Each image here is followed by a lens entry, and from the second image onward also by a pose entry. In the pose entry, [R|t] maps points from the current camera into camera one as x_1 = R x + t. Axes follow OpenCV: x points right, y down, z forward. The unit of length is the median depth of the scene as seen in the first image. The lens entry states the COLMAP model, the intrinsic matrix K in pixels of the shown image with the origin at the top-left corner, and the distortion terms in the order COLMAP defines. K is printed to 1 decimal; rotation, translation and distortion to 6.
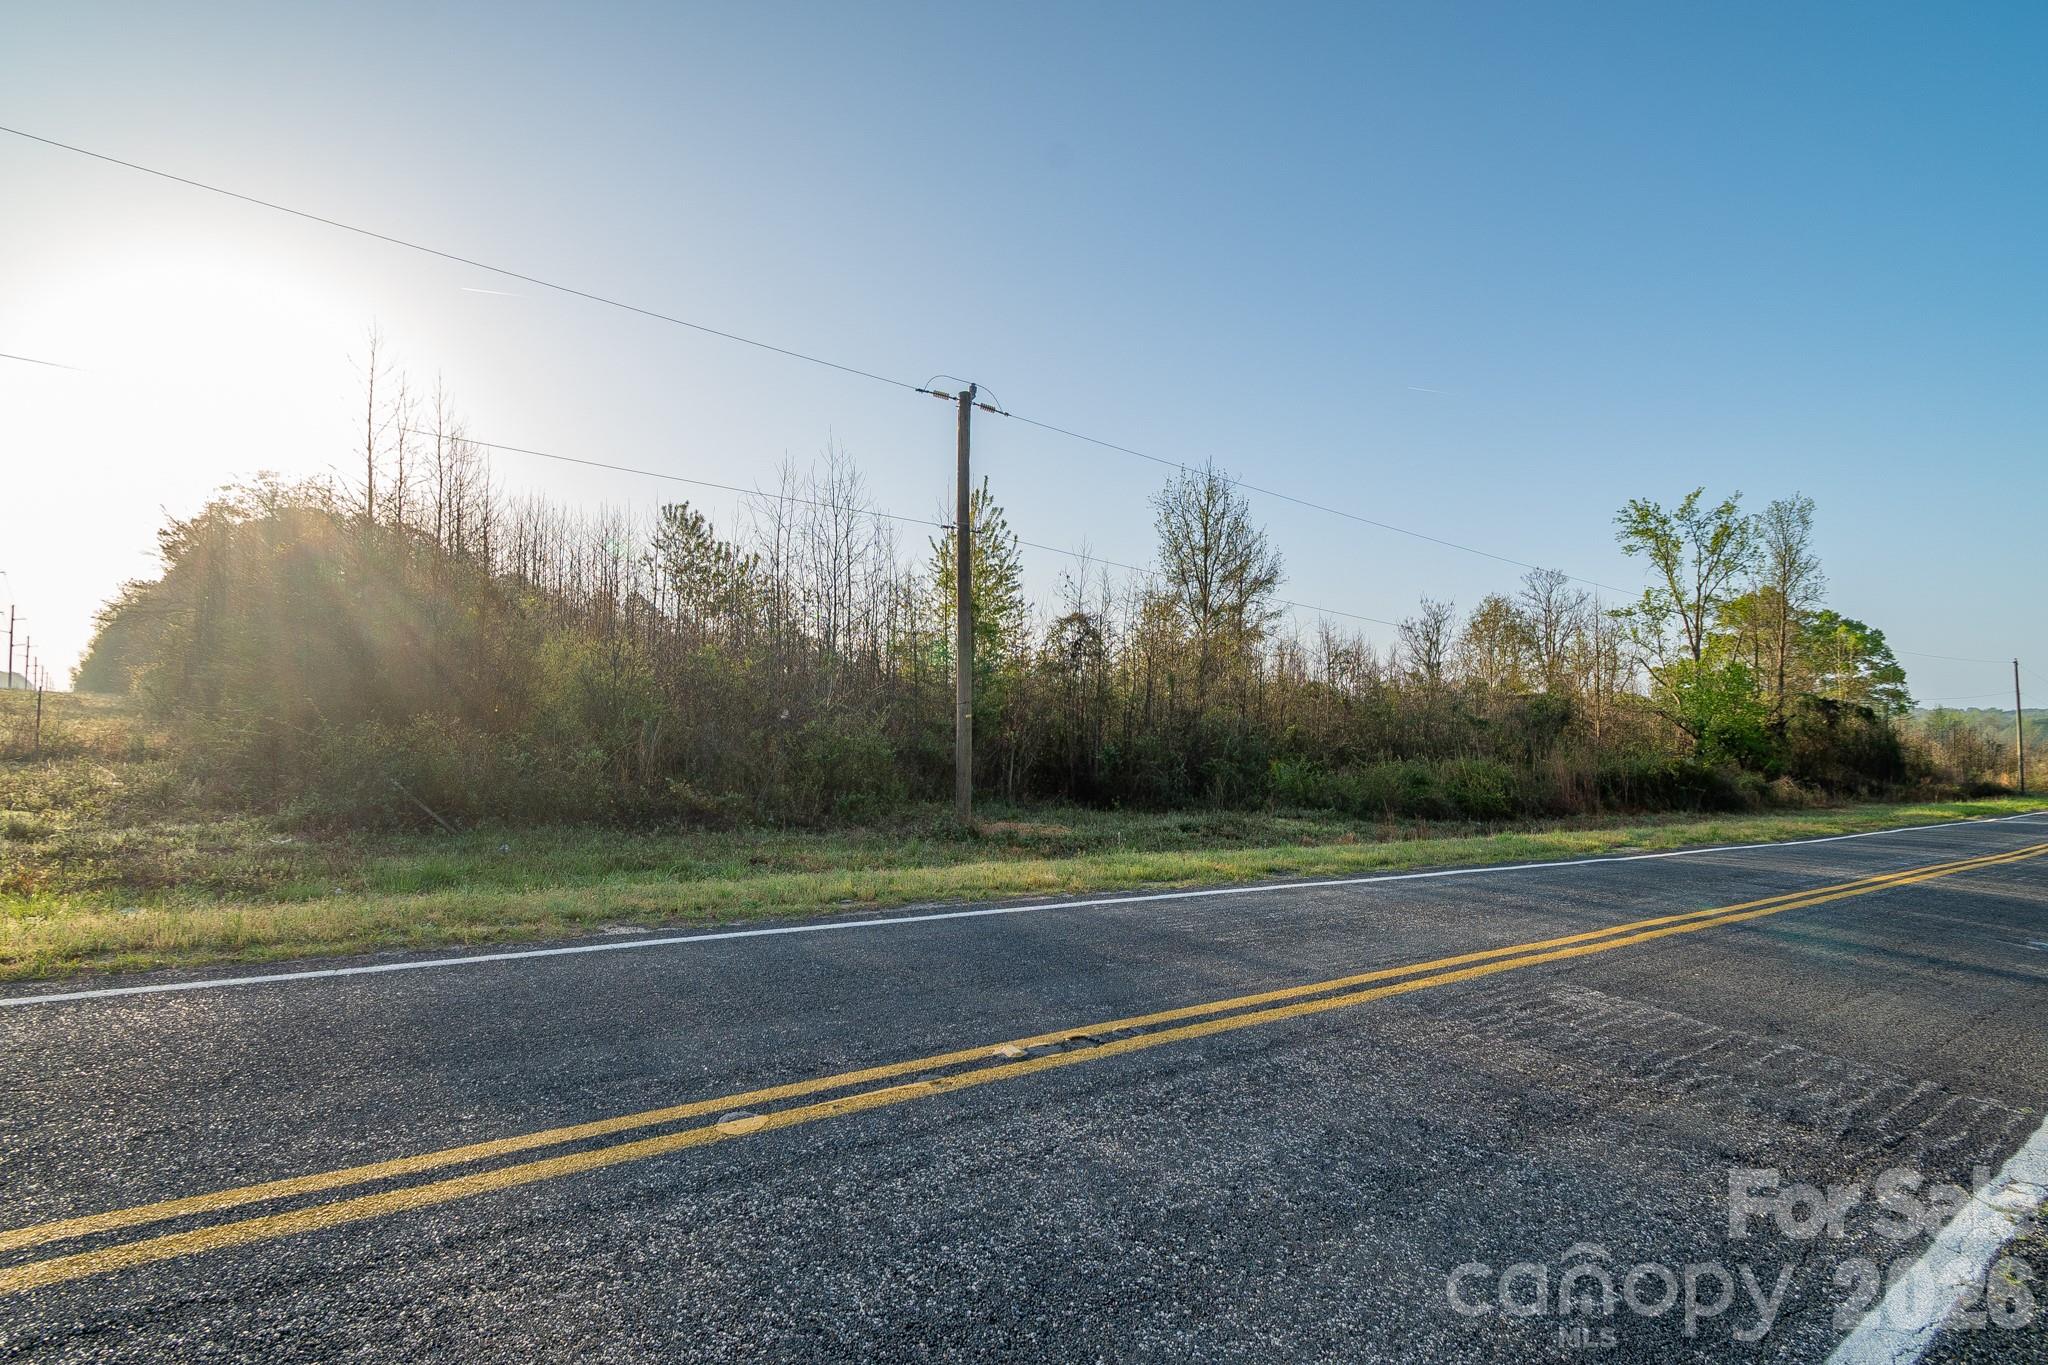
lens RADIAL K [[900.4, 0, 1024.0], [0, 900.4, 682.5], [0, 0, 1]] dist [0.001825, -0.004663]
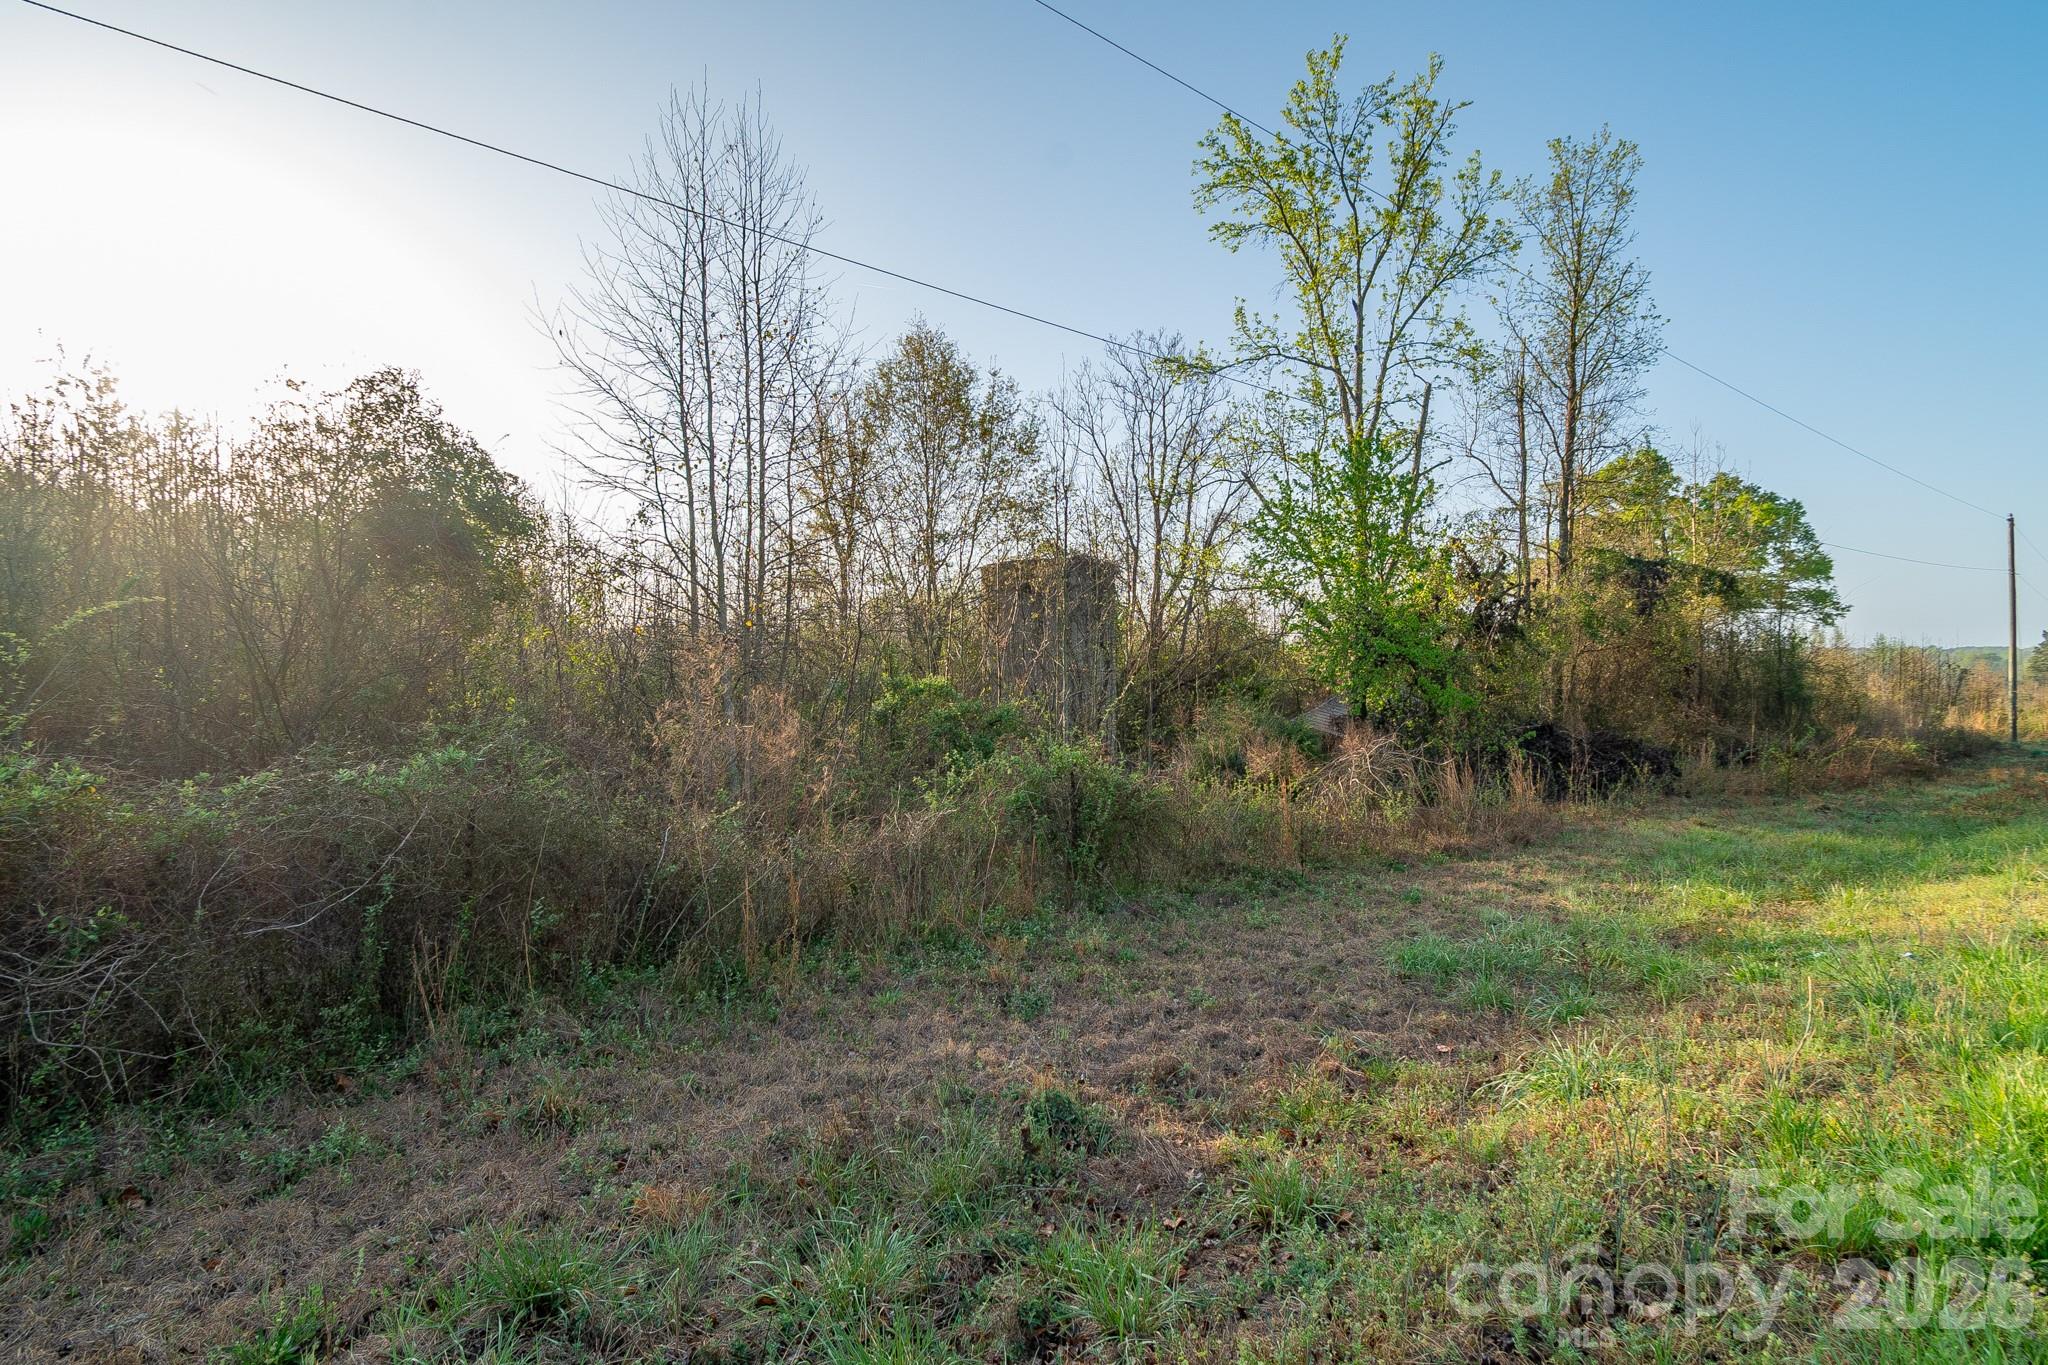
lens RADIAL K [[900.4, 0, 1024.0], [0, 900.4, 682.5], [0, 0, 1]] dist [0.001825, -0.004663]
pose [[0.999367, -0.013064, 0.033103, 0.557018], [0.011271, 0.998490, 0.053772, 0.053157], [-0.033756, -0.053365, 0.998004, 0.544327]]
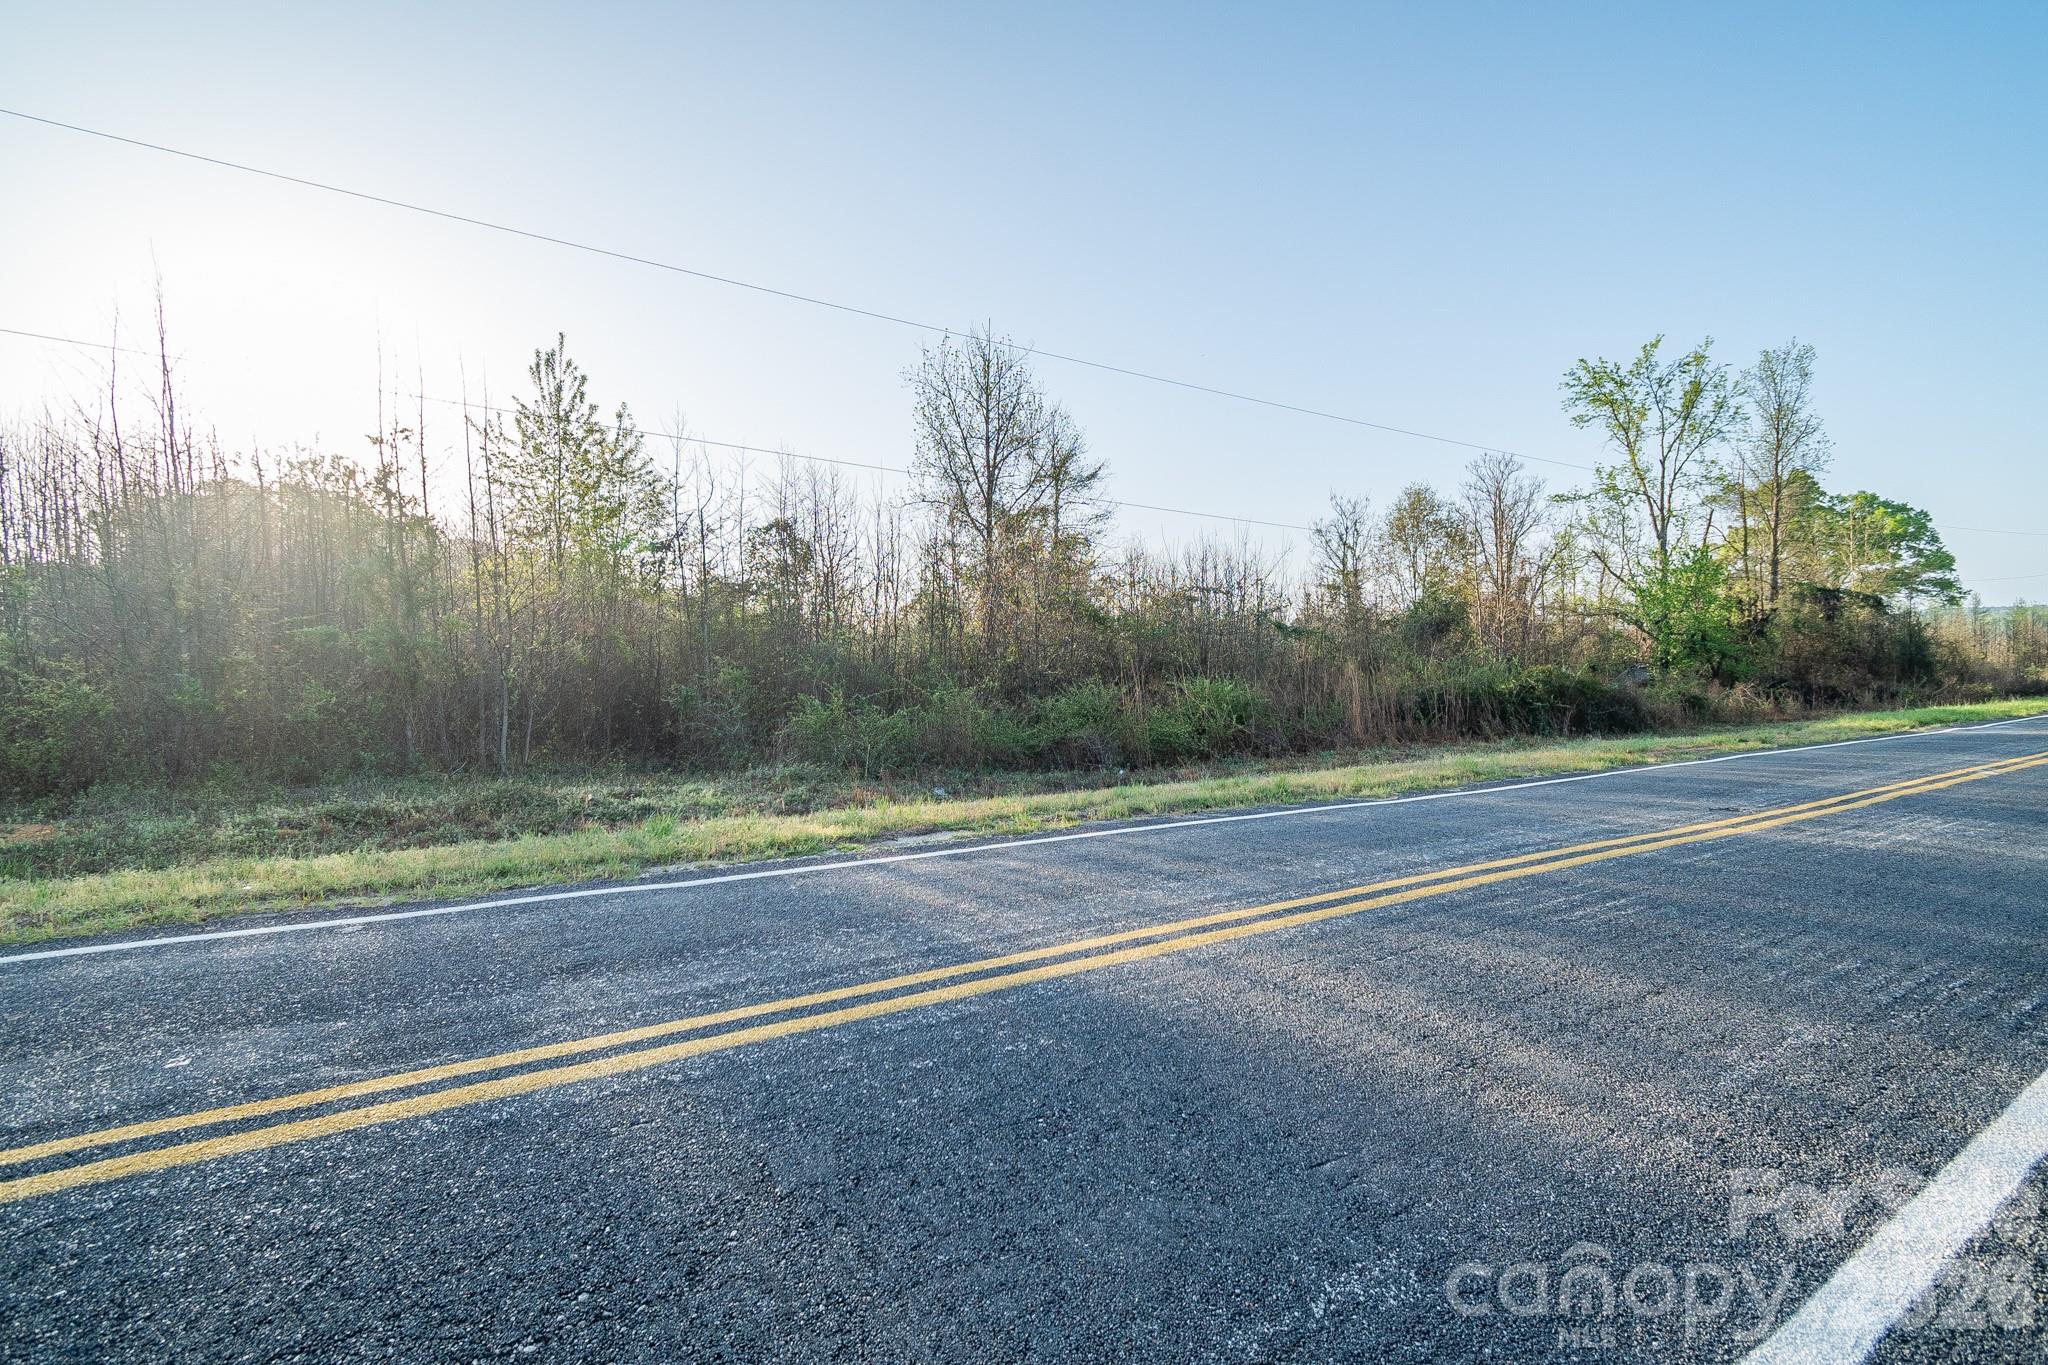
lens RADIAL K [[900.4, 0, 1024.0], [0, 900.4, 682.5], [0, 0, 1]] dist [0.001825, -0.004663]
pose [[0.997431, -0.047500, -0.053611, 0.194824], [0.050600, 0.997031, 0.058033, 0.019807], [0.050696, -0.060597, 0.996874, 0.130933]]
